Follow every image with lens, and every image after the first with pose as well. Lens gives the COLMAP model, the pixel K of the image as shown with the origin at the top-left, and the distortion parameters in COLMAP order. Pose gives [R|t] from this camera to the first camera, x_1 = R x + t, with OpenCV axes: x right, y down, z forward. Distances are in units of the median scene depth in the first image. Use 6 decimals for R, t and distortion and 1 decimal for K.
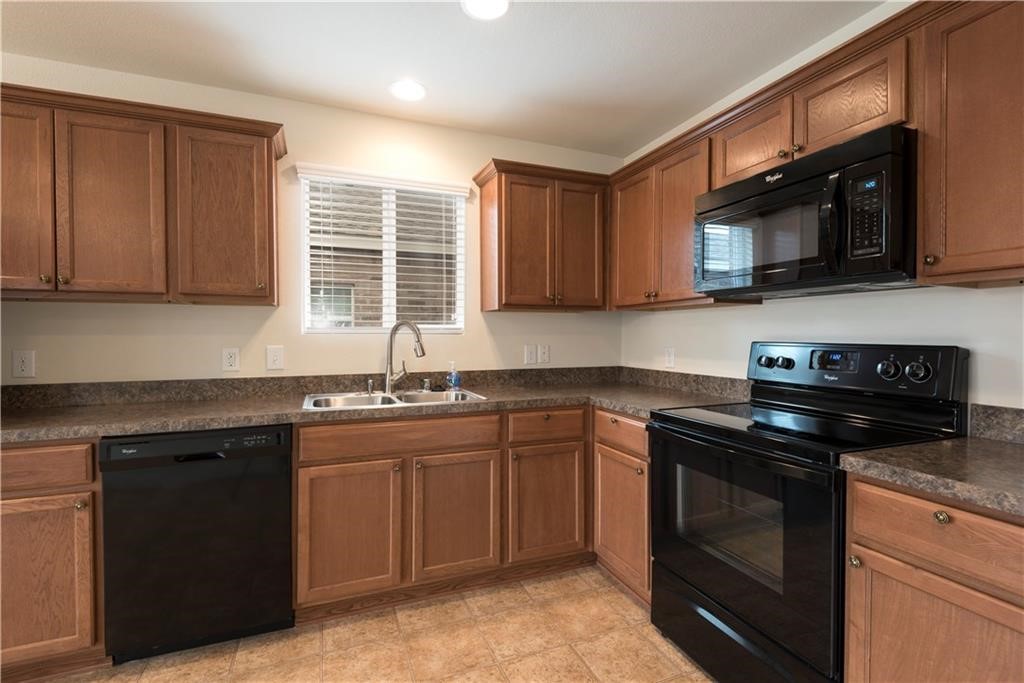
lens RADIAL K [[455.7, 0, 507.6], [0, 455.7, 349.9], [0, 0, 1]] dist [0.003651, 0.000006]
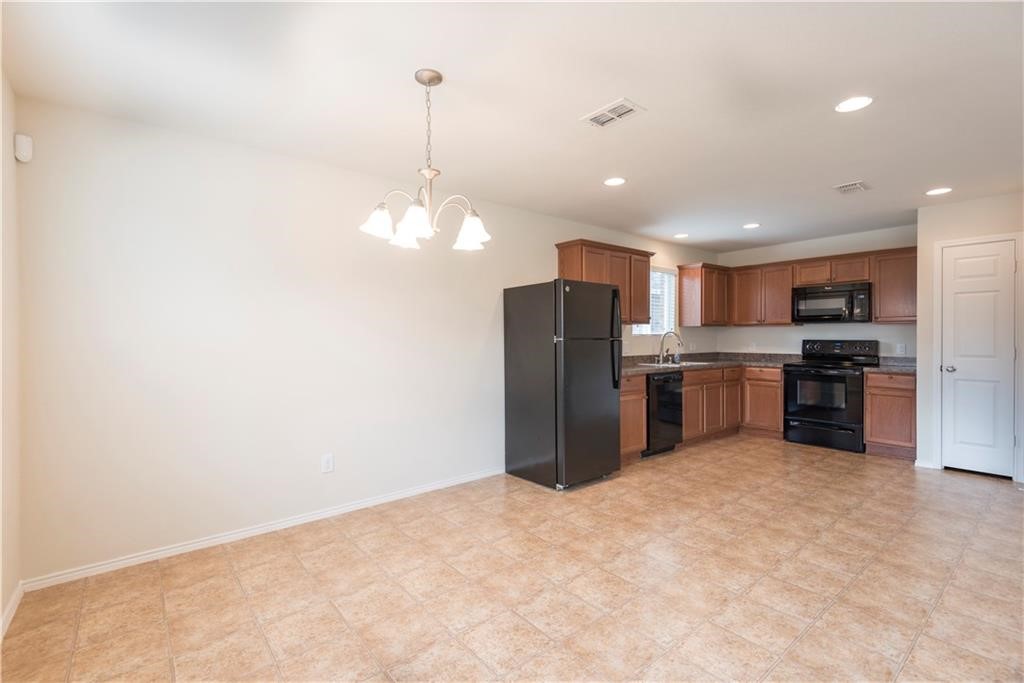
lens RADIAL K [[464.4, 0, 512.0], [0, 464.4, 341.5], [0, 0, 1]] dist [0.043990, -0.000103]
pose [[0.951629, -0.004850, 0.307212, -1.520811], [0.011080, 0.999767, -0.018539, 0.019635], [-0.307051, 0.021046, 0.951460, -0.880622]]
